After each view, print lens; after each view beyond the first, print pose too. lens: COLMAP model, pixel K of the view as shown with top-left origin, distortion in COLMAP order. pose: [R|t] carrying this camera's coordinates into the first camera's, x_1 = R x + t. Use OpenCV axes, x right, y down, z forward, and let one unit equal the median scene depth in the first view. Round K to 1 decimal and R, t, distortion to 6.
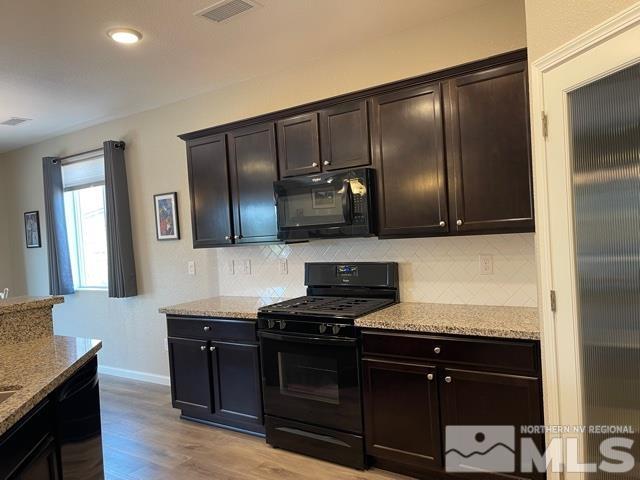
lens RADIAL K [[491.3, 0, 320.0], [0, 491.3, 240.0], [0, 0, 1]] dist [0.096932, -0.155907]
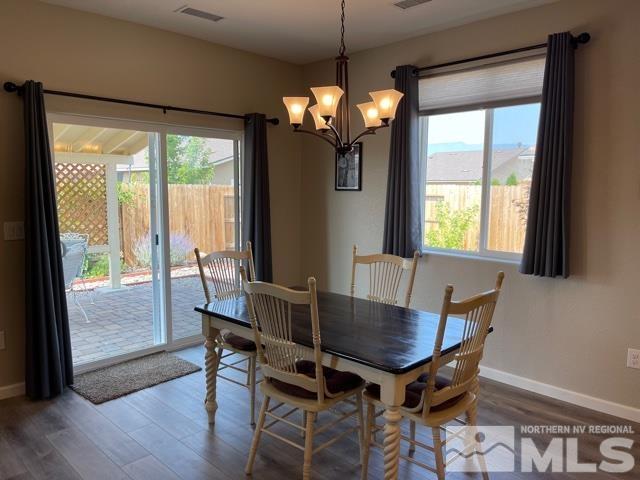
lens RADIAL K [[491.3, 0, 320.0], [0, 491.3, 240.0], [0, 0, 1]] dist [0.096932, -0.155907]
pose [[0.978573, 0.093794, -0.183295, -0.533776], [-0.077872, 0.992688, 0.092226, 0.027285], [0.190605, -0.075976, 0.978722, 0.273097]]
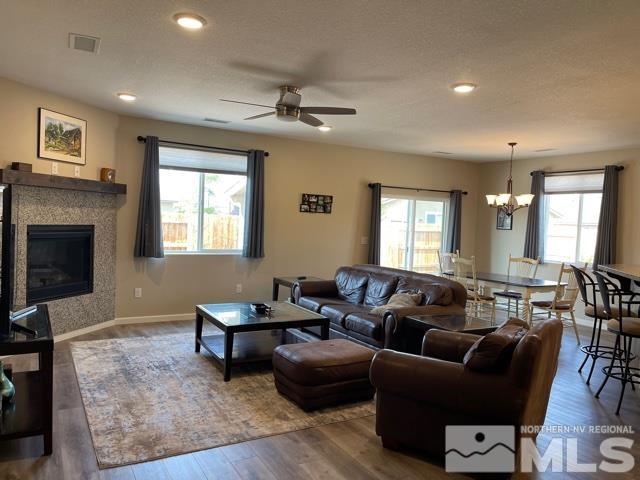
lens RADIAL K [[491.3, 0, 320.0], [0, 491.3, 240.0], [0, 0, 1]] dist [0.096932, -0.155907]
pose [[0.895260, 0.125421, -0.427526, -0.488493], [-0.115196, 0.992093, 0.049819, 0.039895], [0.430394, 0.004649, 0.902629, -0.618723]]
